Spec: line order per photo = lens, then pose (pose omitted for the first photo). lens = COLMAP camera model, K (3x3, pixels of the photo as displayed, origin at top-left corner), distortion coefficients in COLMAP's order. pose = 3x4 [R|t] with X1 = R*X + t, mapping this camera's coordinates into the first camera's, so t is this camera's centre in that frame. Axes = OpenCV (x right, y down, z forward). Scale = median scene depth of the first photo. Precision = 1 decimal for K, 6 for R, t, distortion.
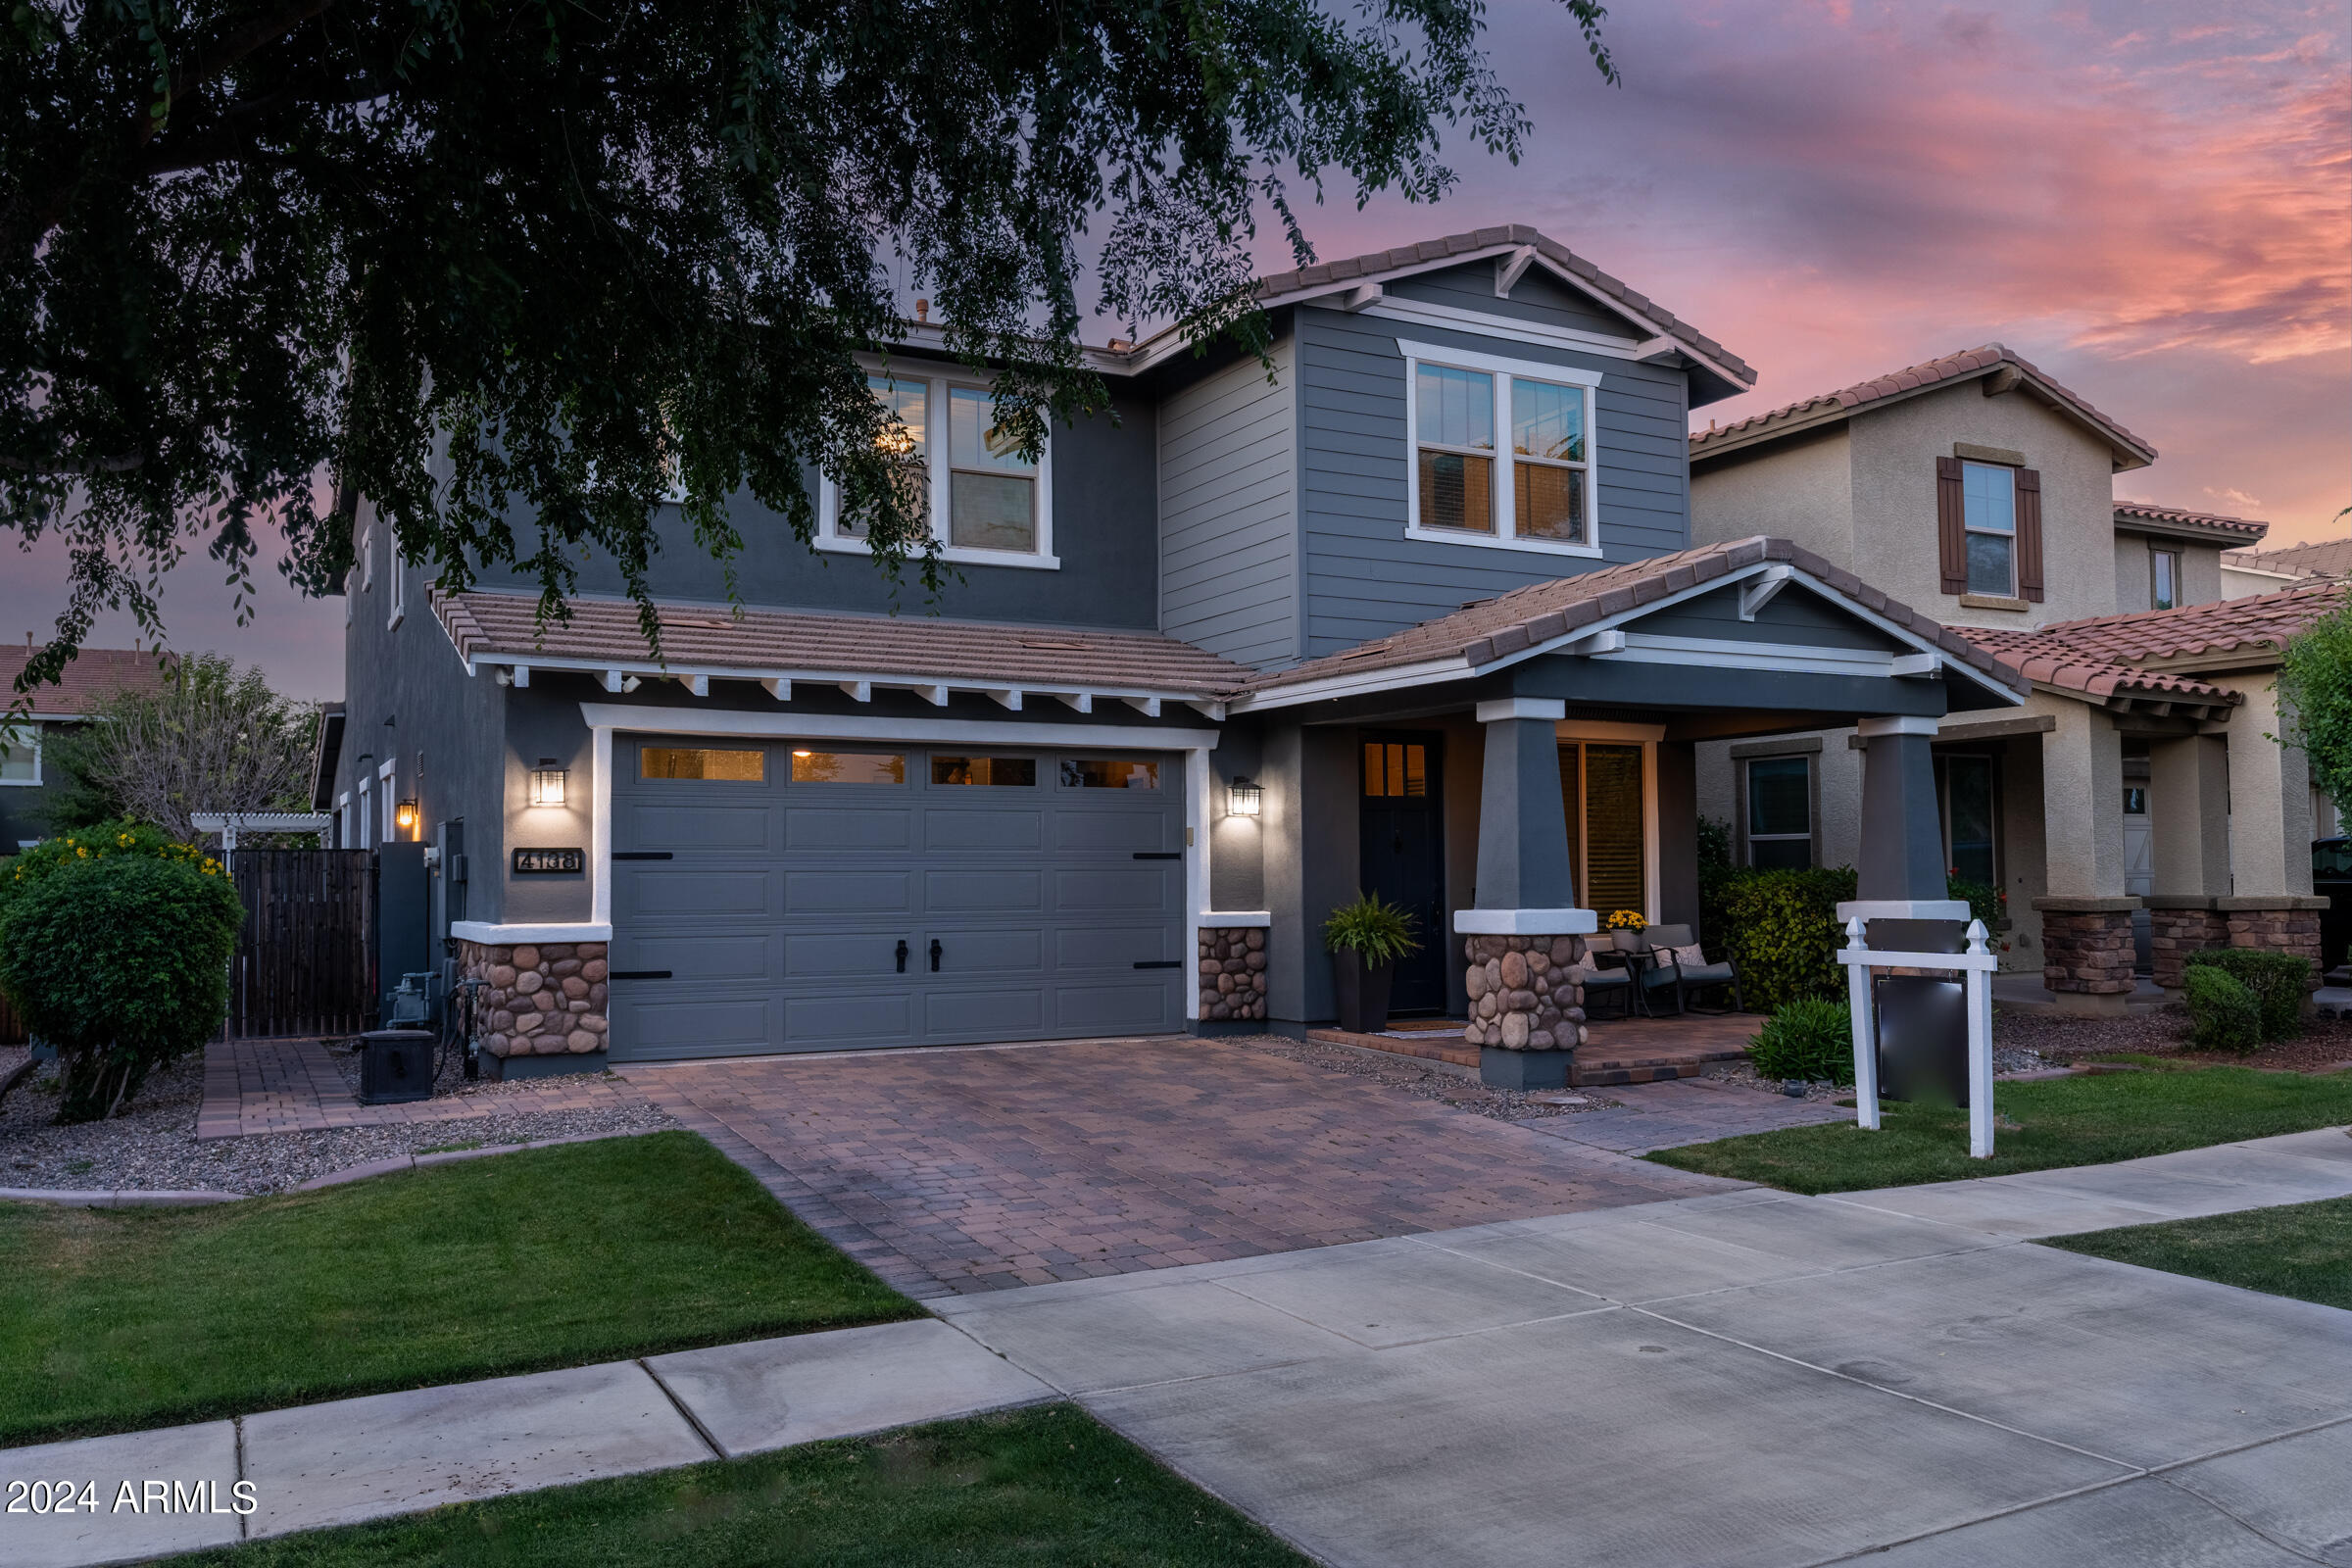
lens RADIAL K [[1719.2, 0, 1176.0], [0, 1719.2, 784.0], [0, 0, 1]] dist [0.001572, 0.000664]
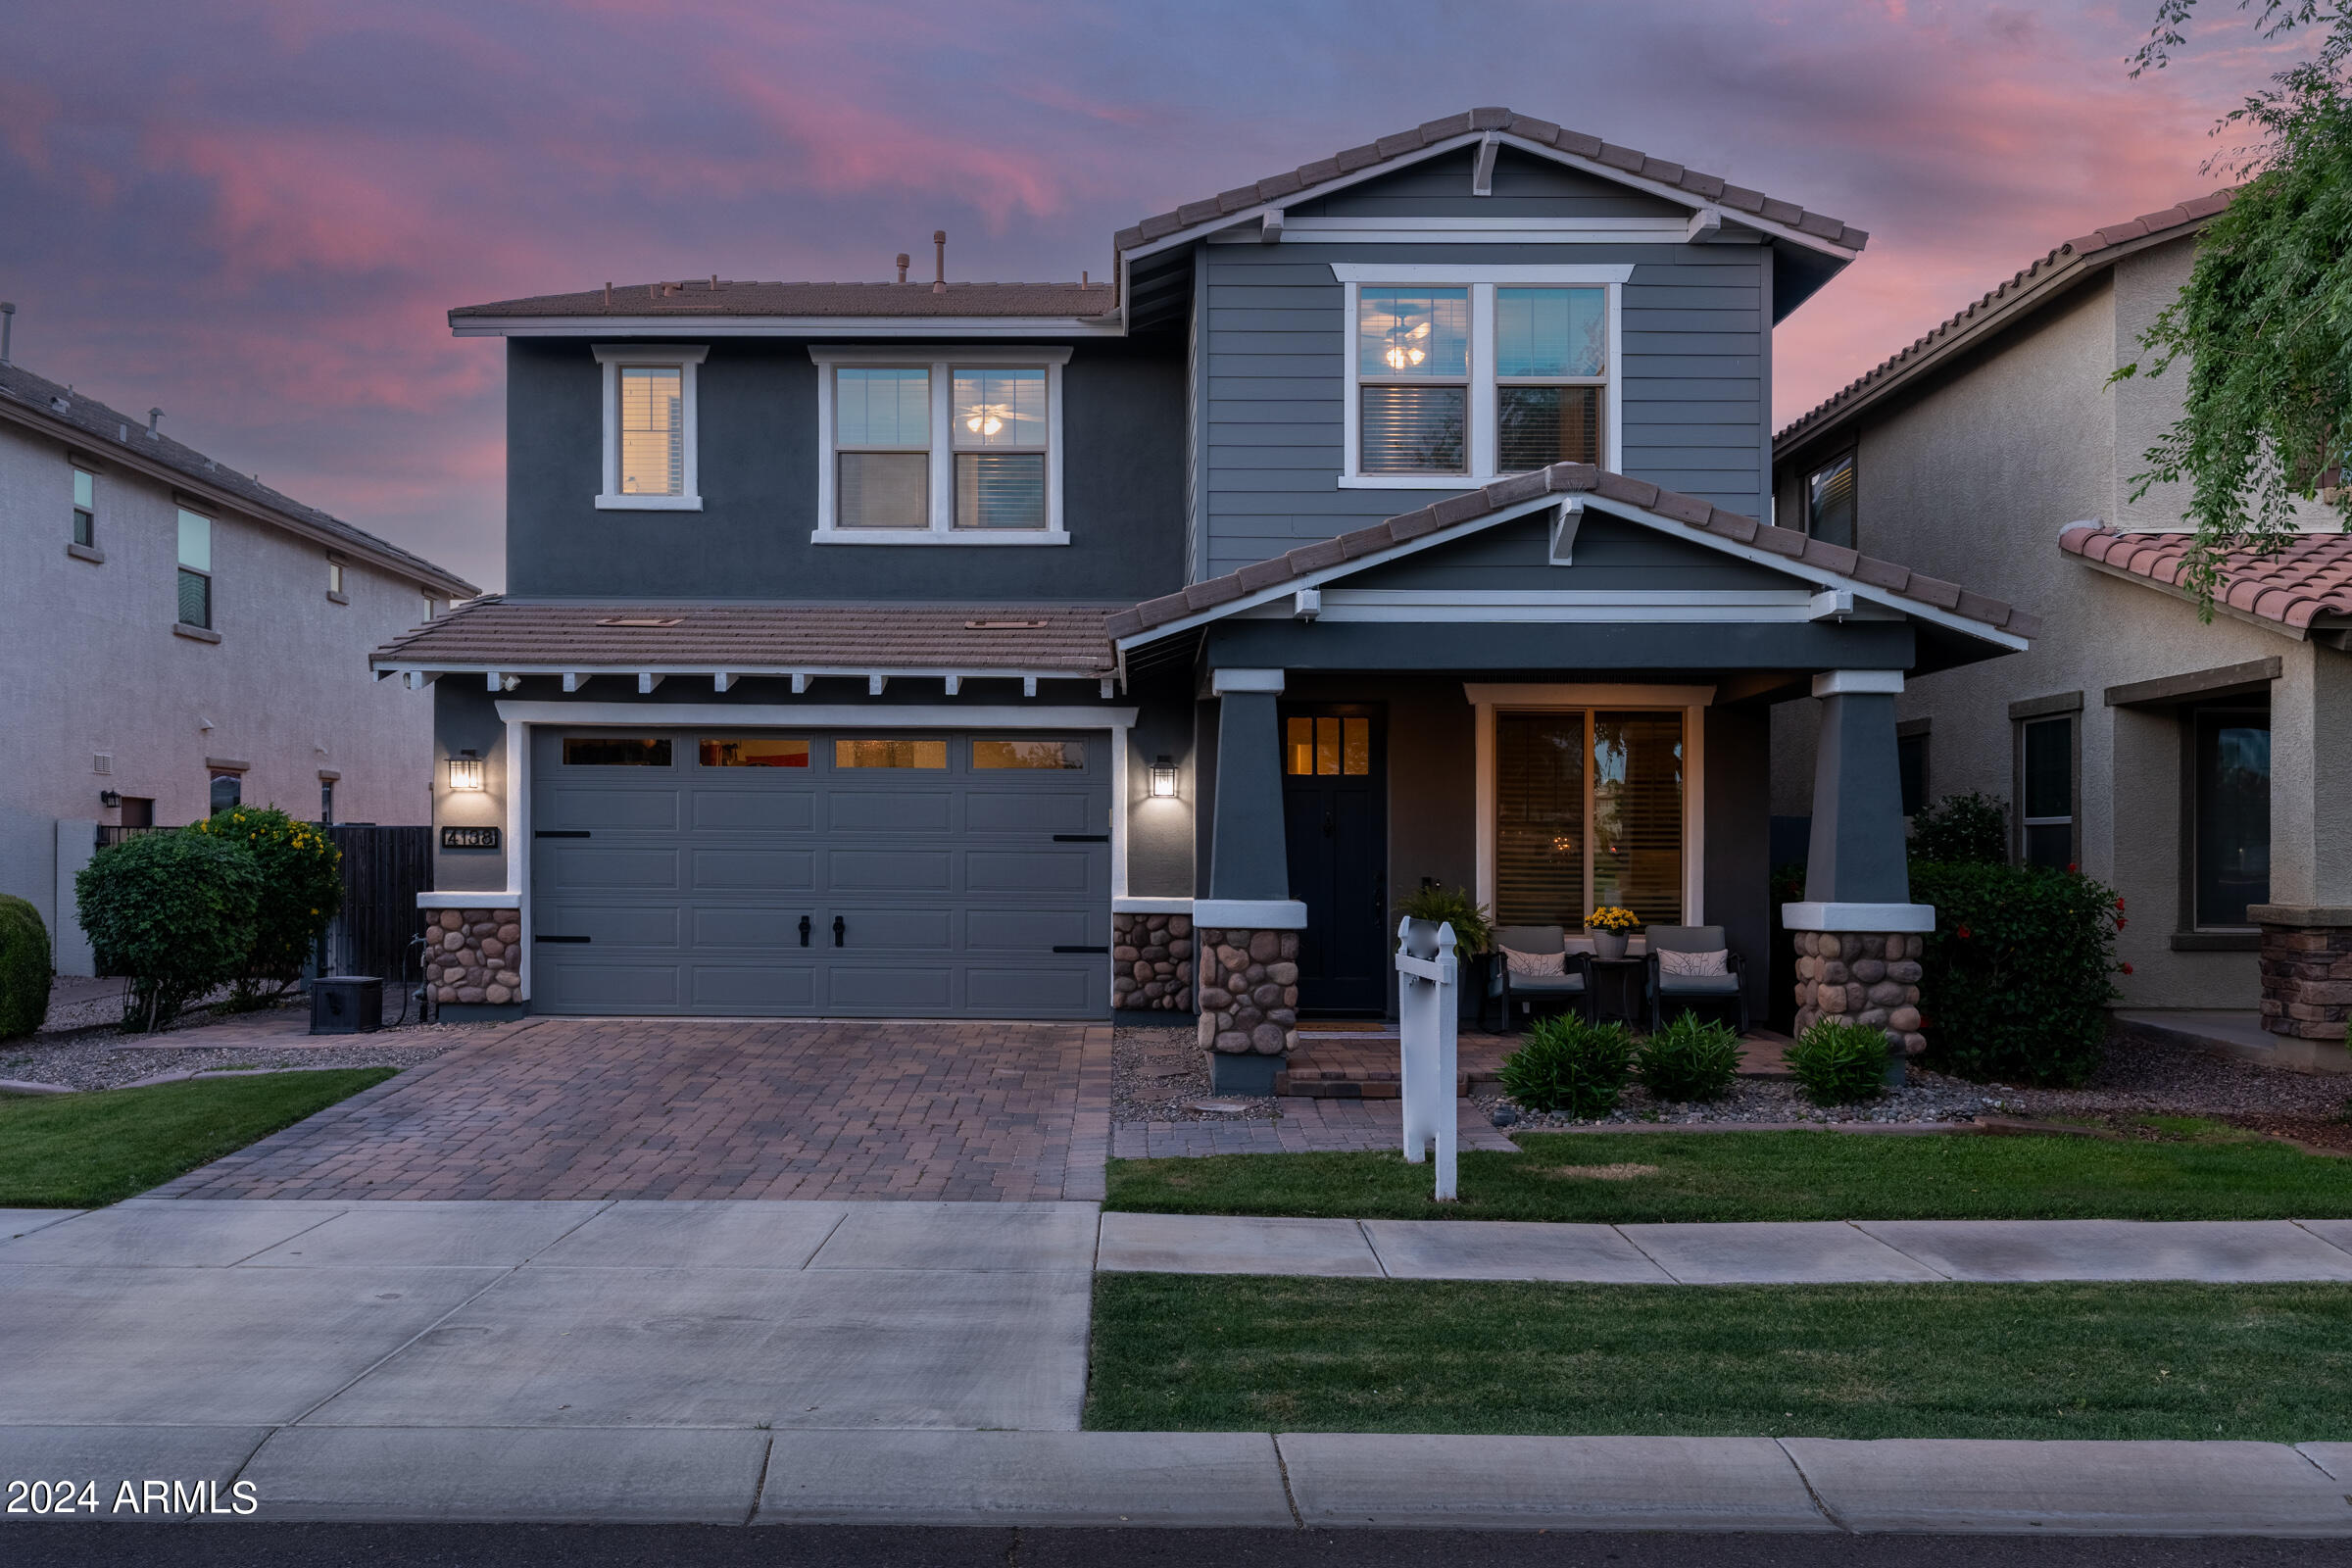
lens RADIAL K [[1885.3, 0, 1170.7], [0, 1885.3, 852.4], [0, 0, 1]] dist [0.002516, -0.000437]
pose [[0.882127, 0.012689, -0.470840, 0.581370], [0.011745, 0.998734, 0.048920, -0.001934], [0.470864, -0.048684, 0.880861, 0.089672]]
